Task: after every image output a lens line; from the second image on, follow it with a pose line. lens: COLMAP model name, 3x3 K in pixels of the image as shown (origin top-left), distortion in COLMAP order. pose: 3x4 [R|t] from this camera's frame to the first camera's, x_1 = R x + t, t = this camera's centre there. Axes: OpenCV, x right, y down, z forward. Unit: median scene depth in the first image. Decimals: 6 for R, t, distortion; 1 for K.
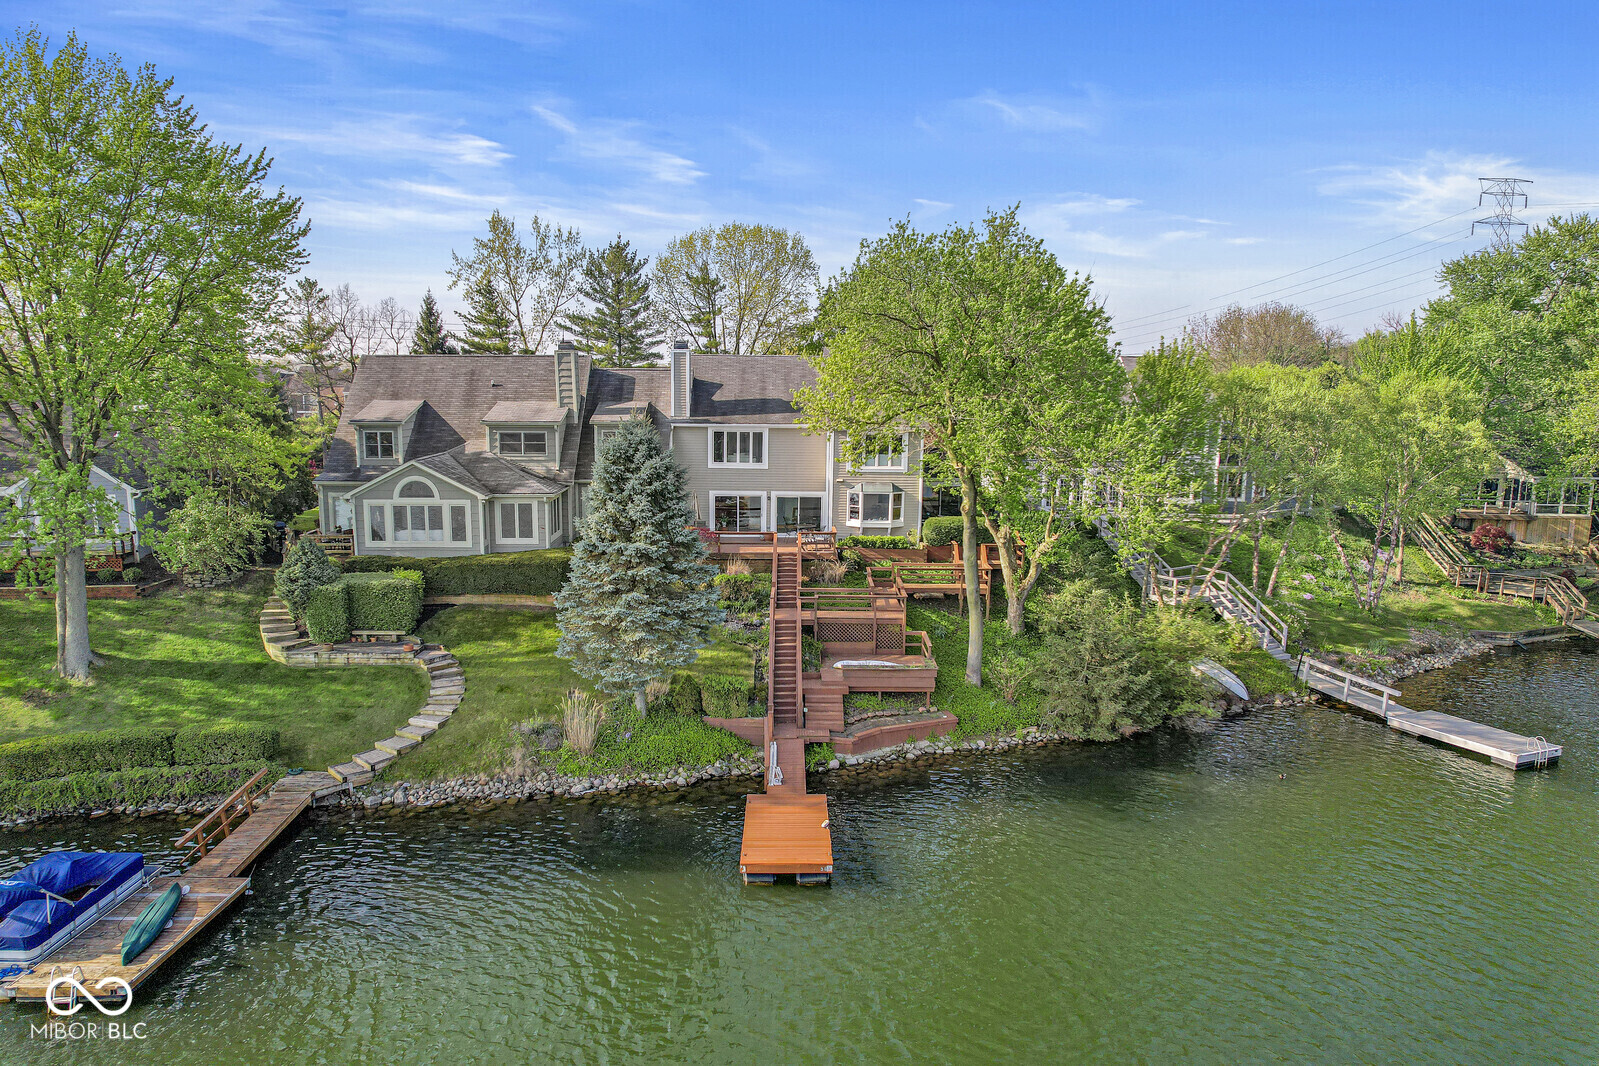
lens RADIAL K [[998.1, 0, 799.5], [0, 998.1, 533.0], [0, 0, 1]] dist [-0.060302, 0.038412]
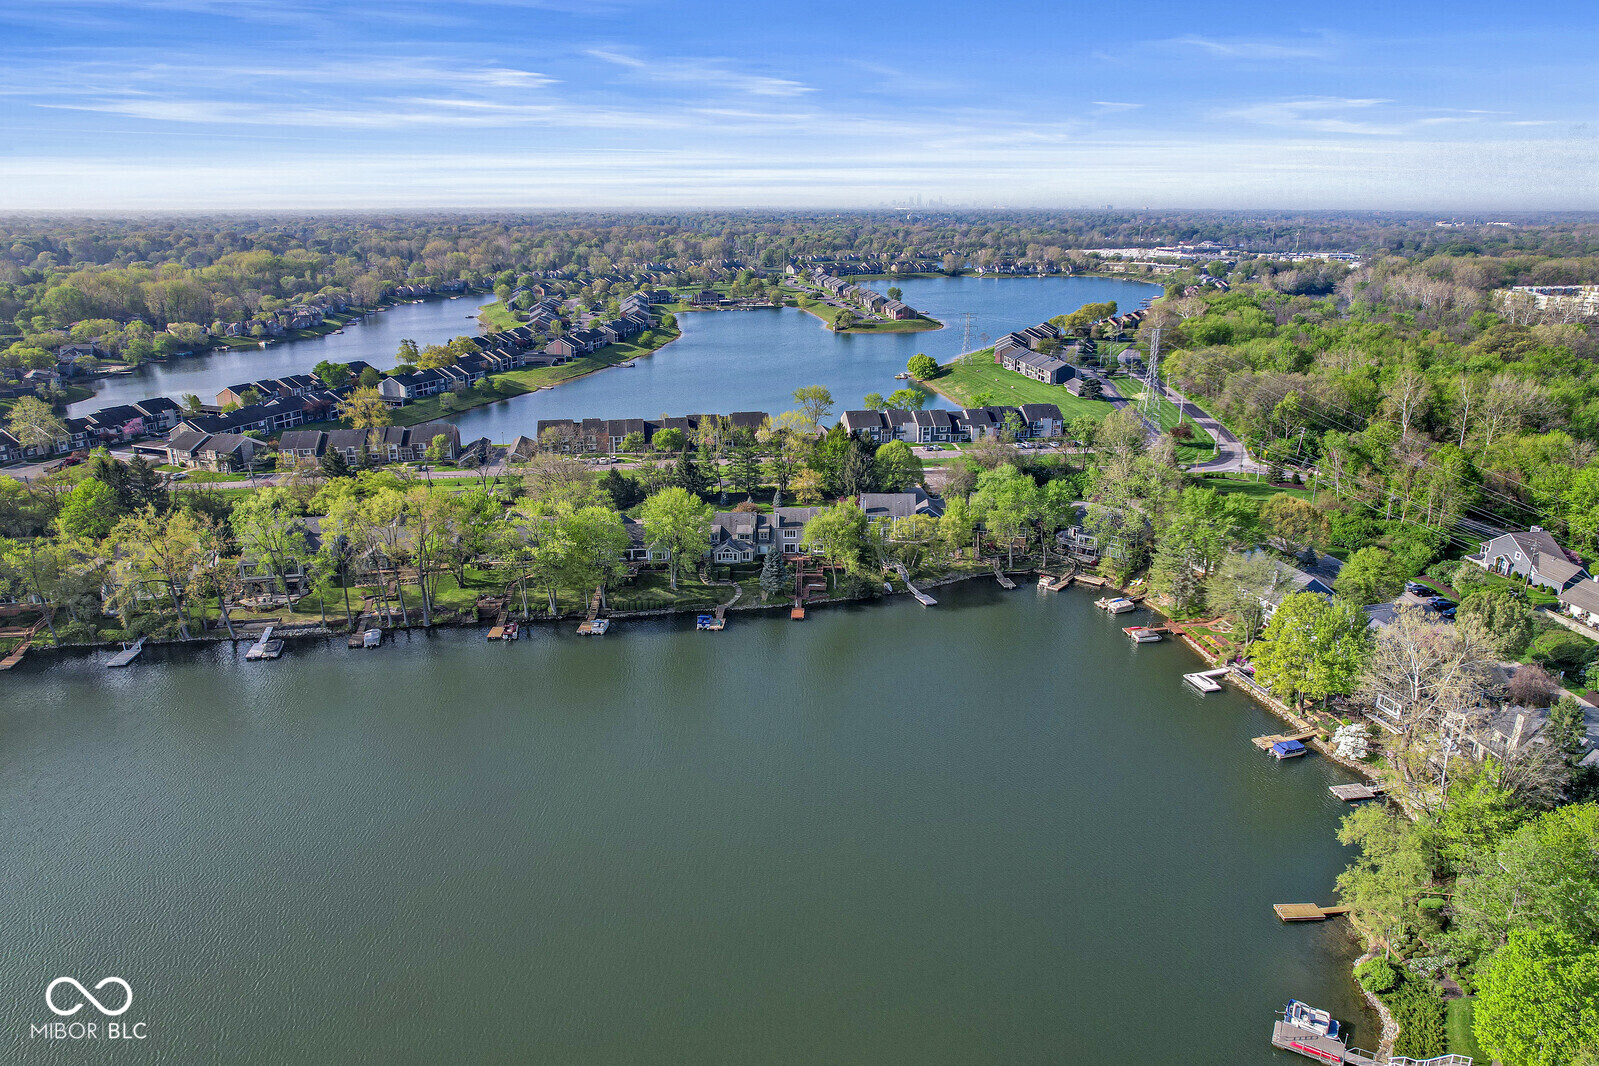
lens RADIAL K [[998.1, 0, 799.5], [0, 998.1, 533.0], [0, 0, 1]] dist [-0.060302, 0.038412]
pose [[0.998856, 0.002085, -0.047767, 0.245846], [0.005639, 0.986937, 0.161006, -1.019150], [0.047479, -0.161091, 0.985797, -4.292184]]
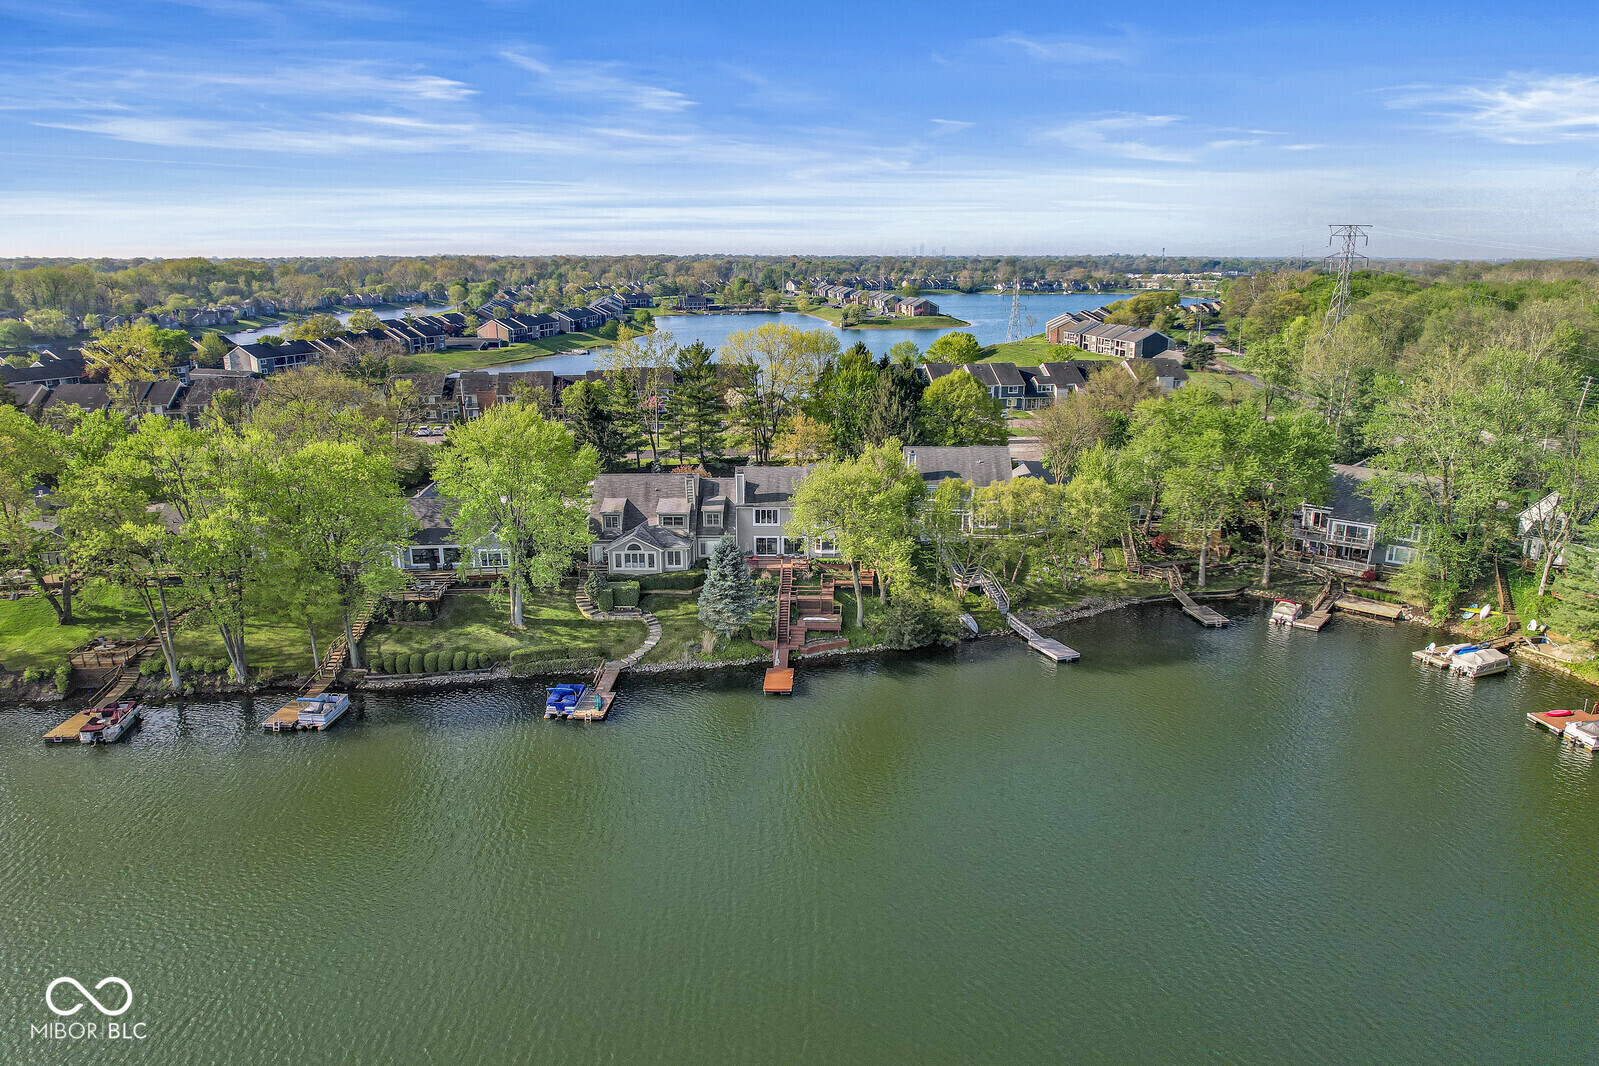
lens RADIAL K [[998.1, 0, 799.5], [0, 998.1, 533.0], [0, 0, 1]] dist [-0.060302, 0.038412]
pose [[0.998675, -0.001809, -0.051430, 0.158235], [0.007422, 0.993997, 0.109153, -0.366741], [0.050924, -0.109391, 0.992694, -1.513729]]
